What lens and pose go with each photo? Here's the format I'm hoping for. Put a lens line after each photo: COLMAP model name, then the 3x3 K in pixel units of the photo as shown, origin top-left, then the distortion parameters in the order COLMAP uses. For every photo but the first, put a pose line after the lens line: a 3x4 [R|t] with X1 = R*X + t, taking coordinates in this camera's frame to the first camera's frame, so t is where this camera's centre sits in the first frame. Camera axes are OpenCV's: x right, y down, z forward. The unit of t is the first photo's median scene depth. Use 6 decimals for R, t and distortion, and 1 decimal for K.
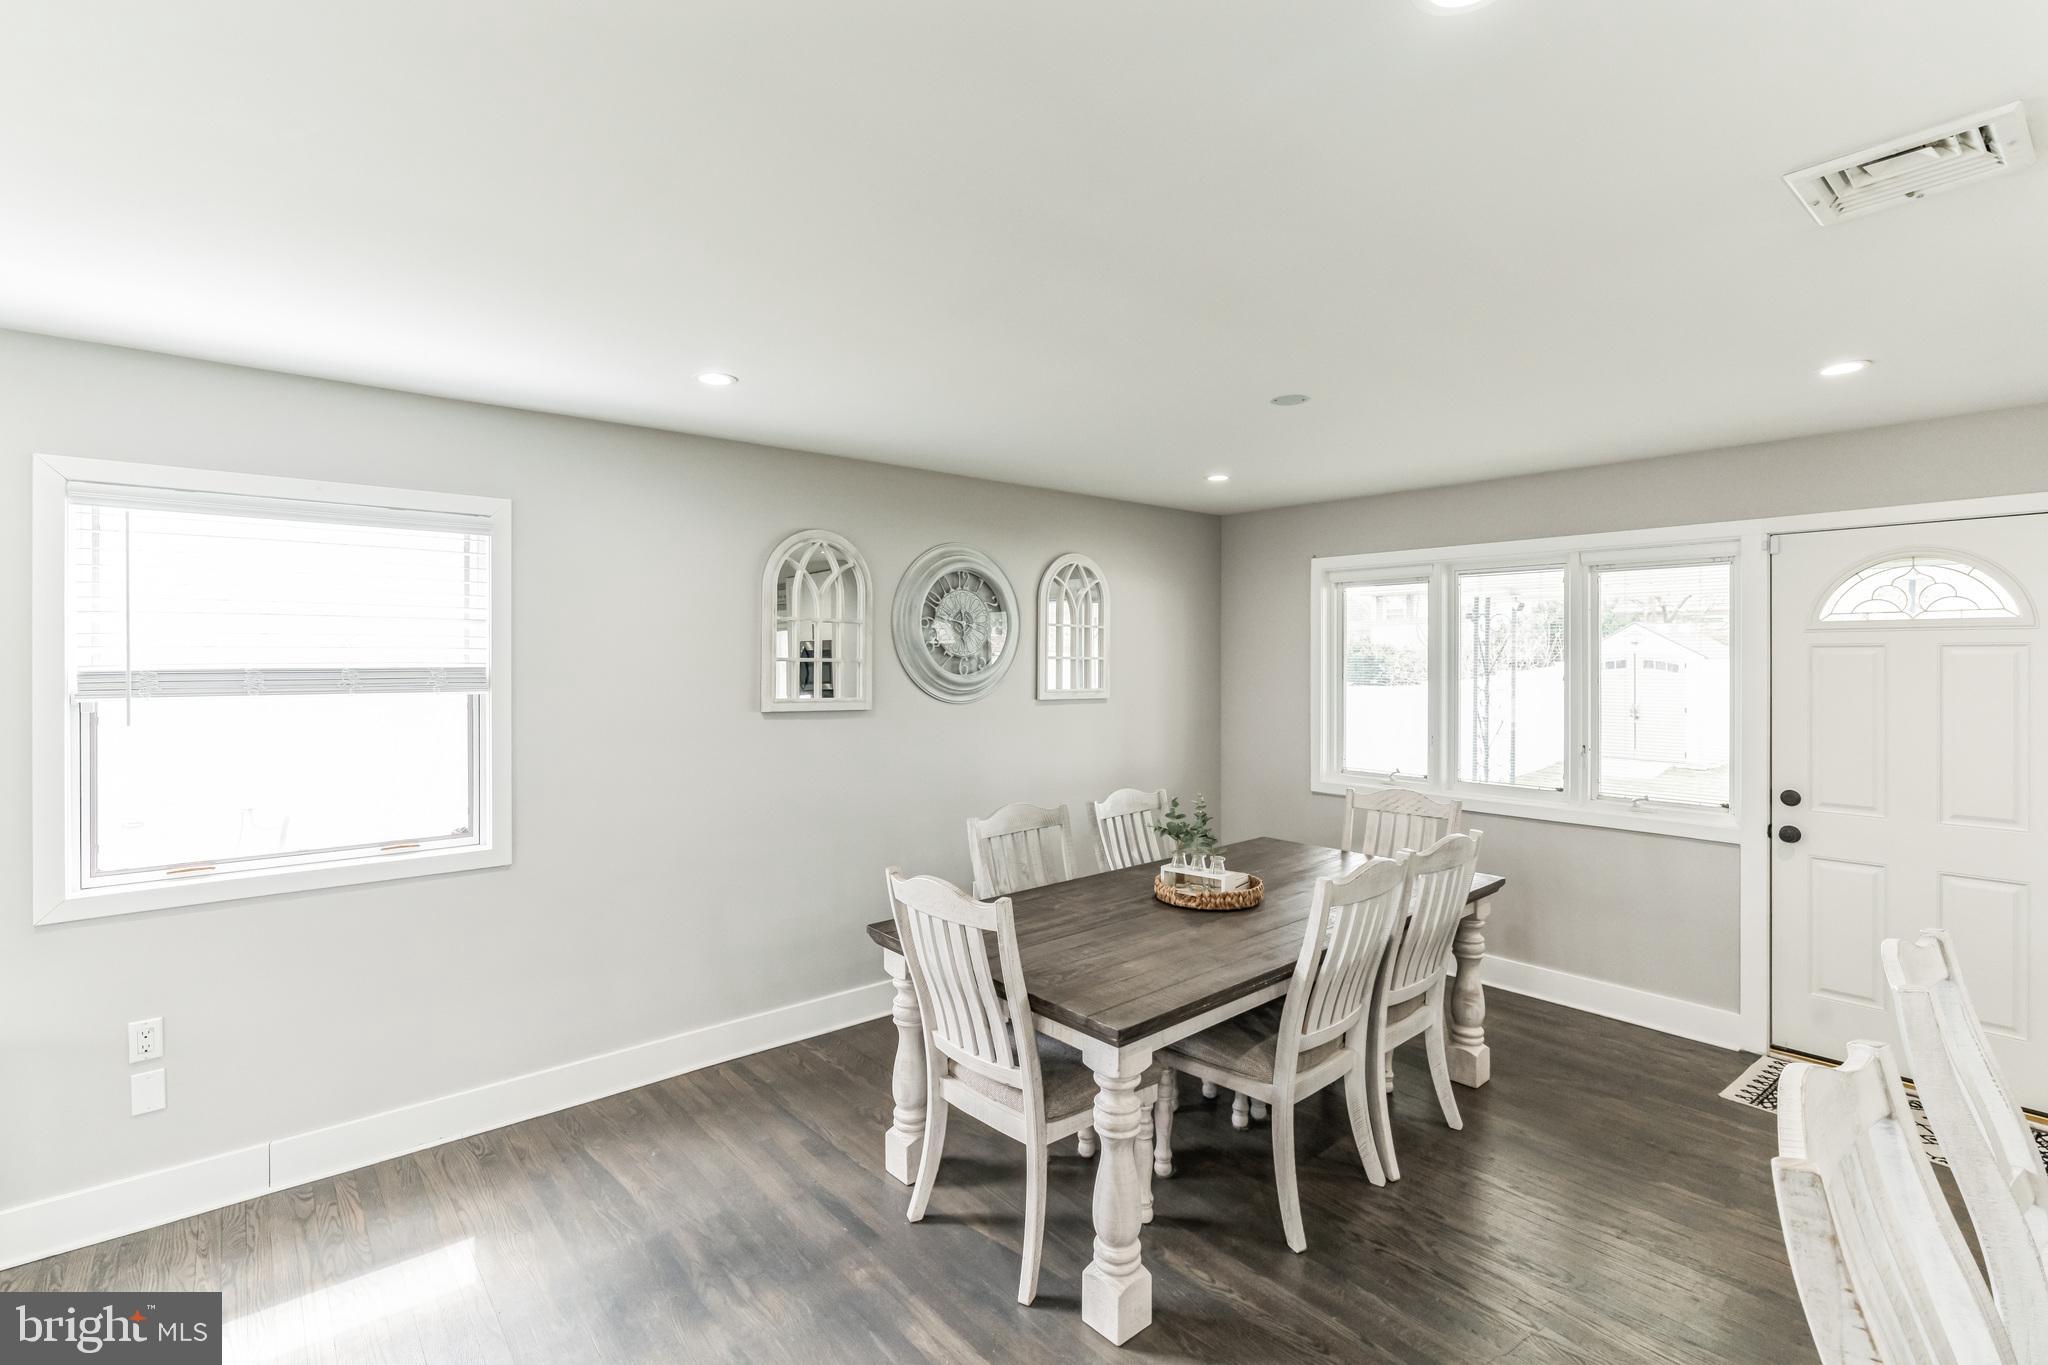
lens RADIAL K [[927.9, 0, 1010.2], [0, 927.9, 663.8], [0, 0, 1]] dist [-0.004118, 0.000772]
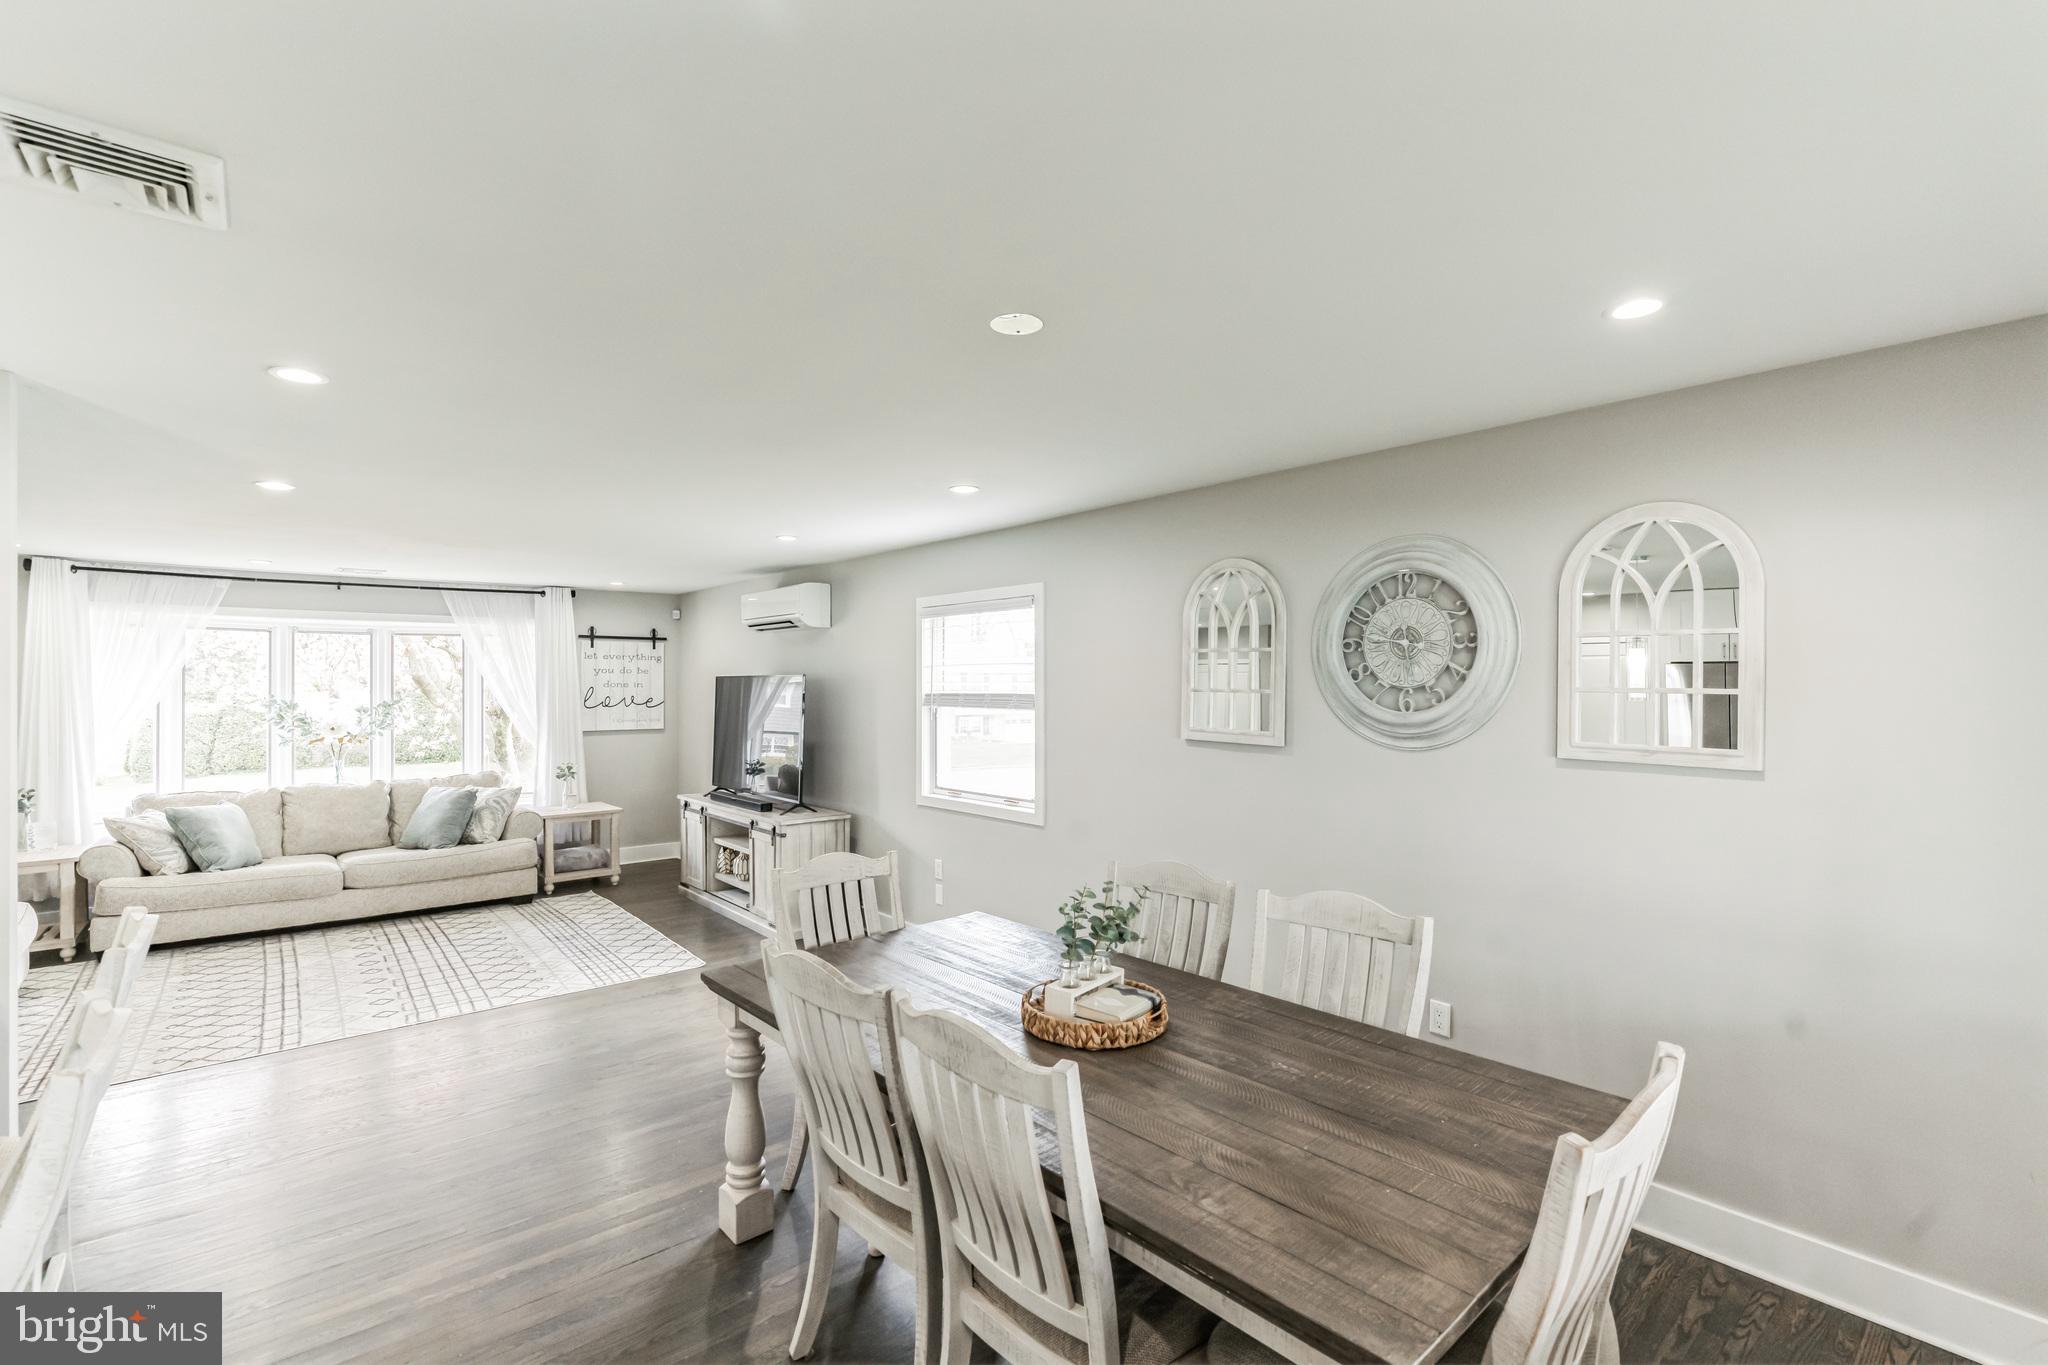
lens RADIAL K [[921.1, 0, 1013.8], [0, 921.1, 680.8], [0, 0, 1]] dist [-0.003359, 0.001486]
pose [[0.004960, -0.003819, -0.999980, 0.919803], [-0.005803, 0.999976, -0.003848, -0.011506], [0.999971, 0.005822, 0.004938, 0.922386]]
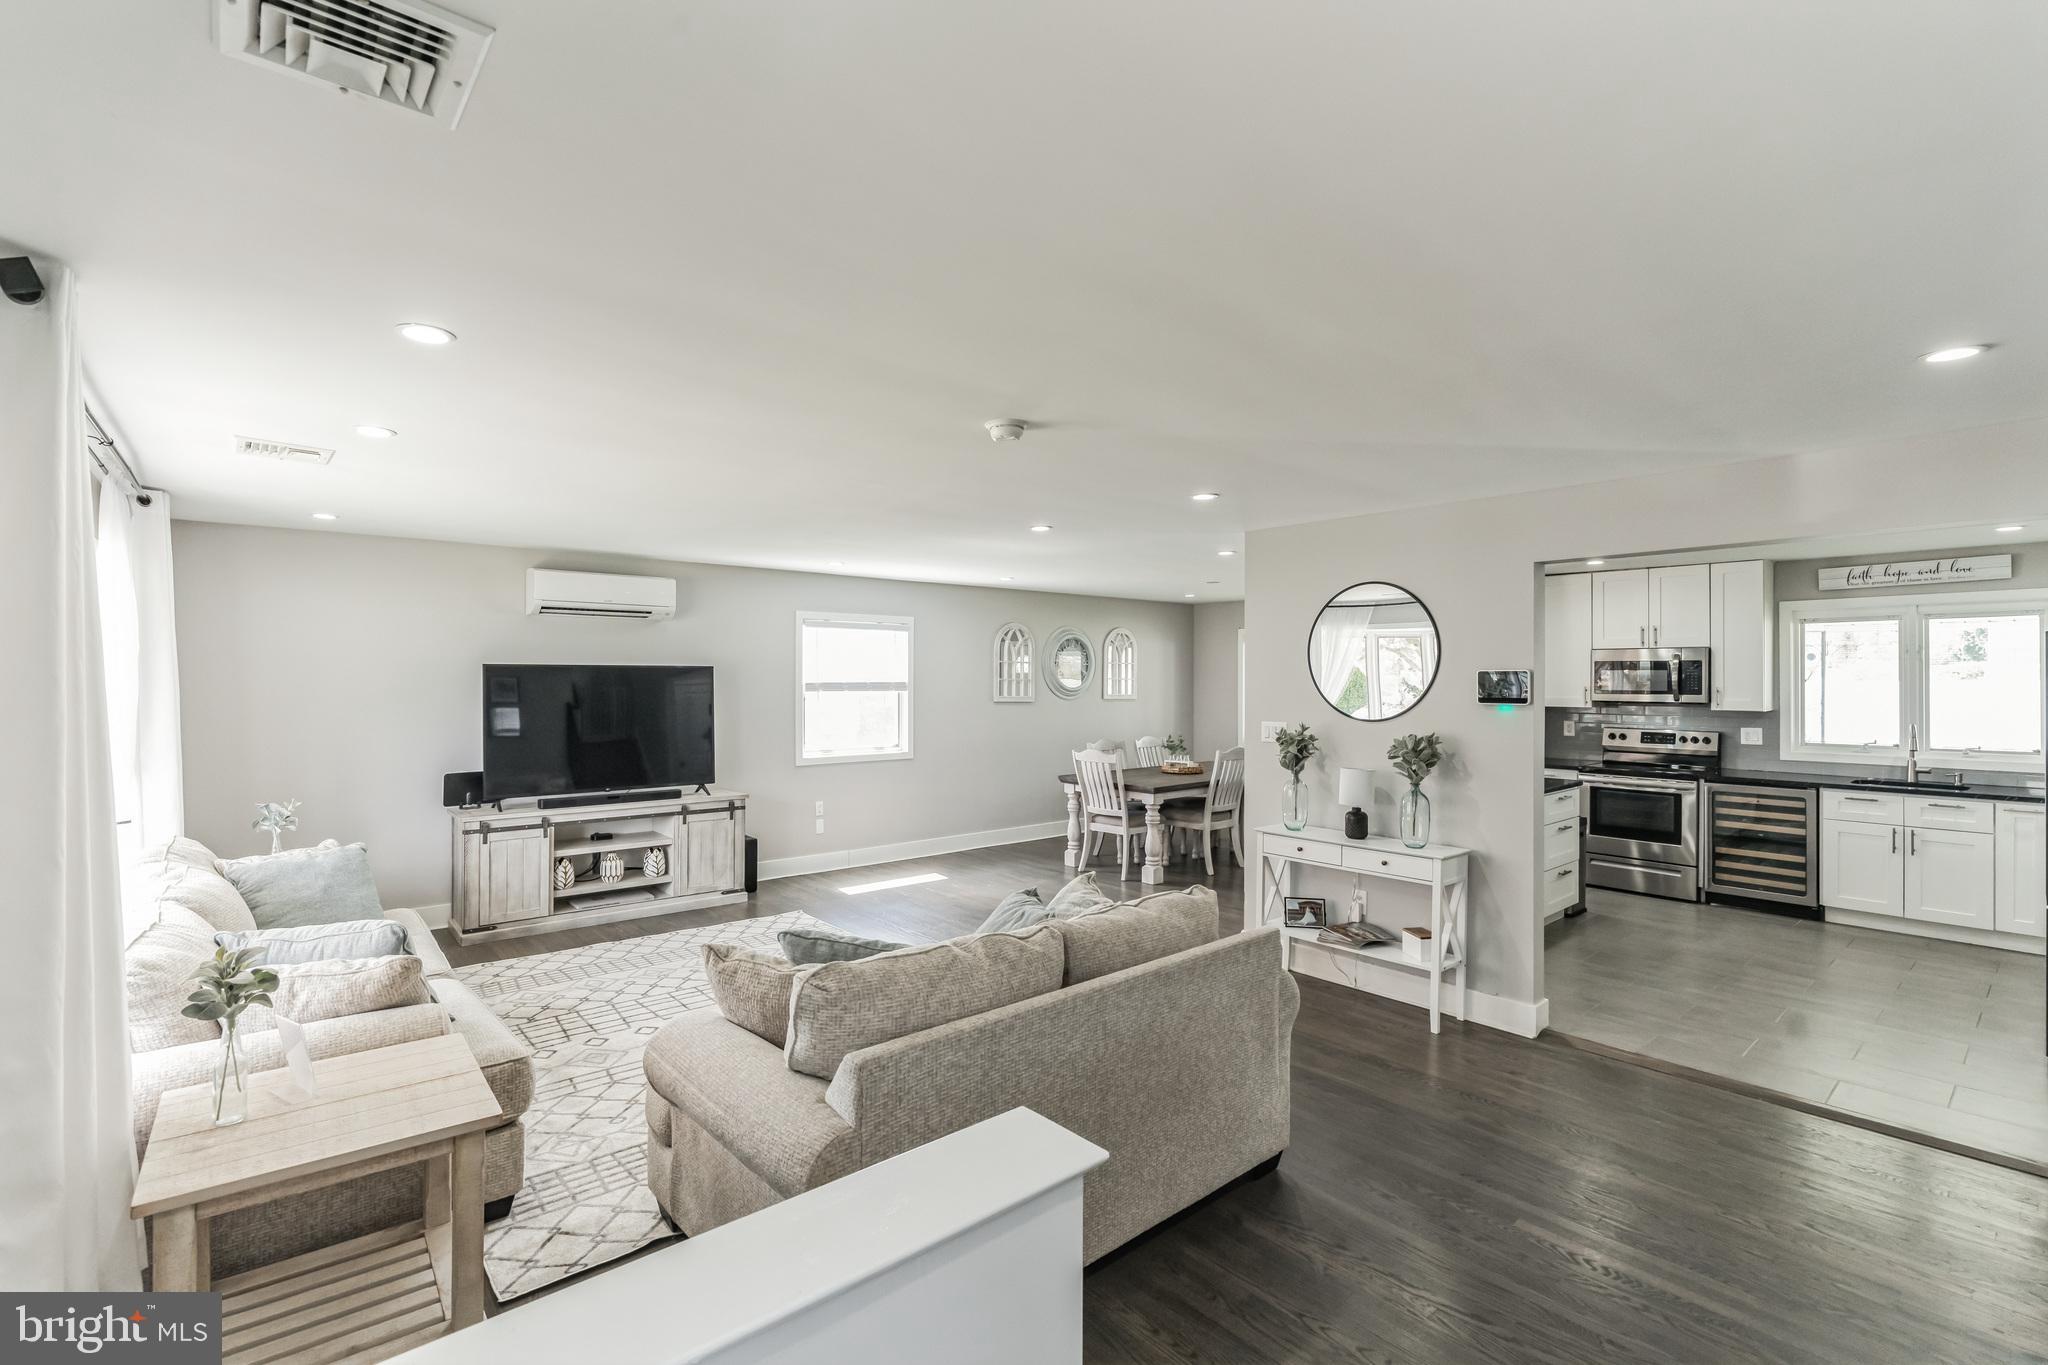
lens RADIAL K [[919.1, 0, 1010.0], [0, 919.1, 673.8], [0, 0, 1]] dist [-0.004298, -0.000092]
pose [[0.999983, 0.002038, 0.005490, -0.276287], [-0.001972, 0.999925, -0.012090, 0.012152], [-0.005514, 0.012079, 0.999912, -1.525541]]
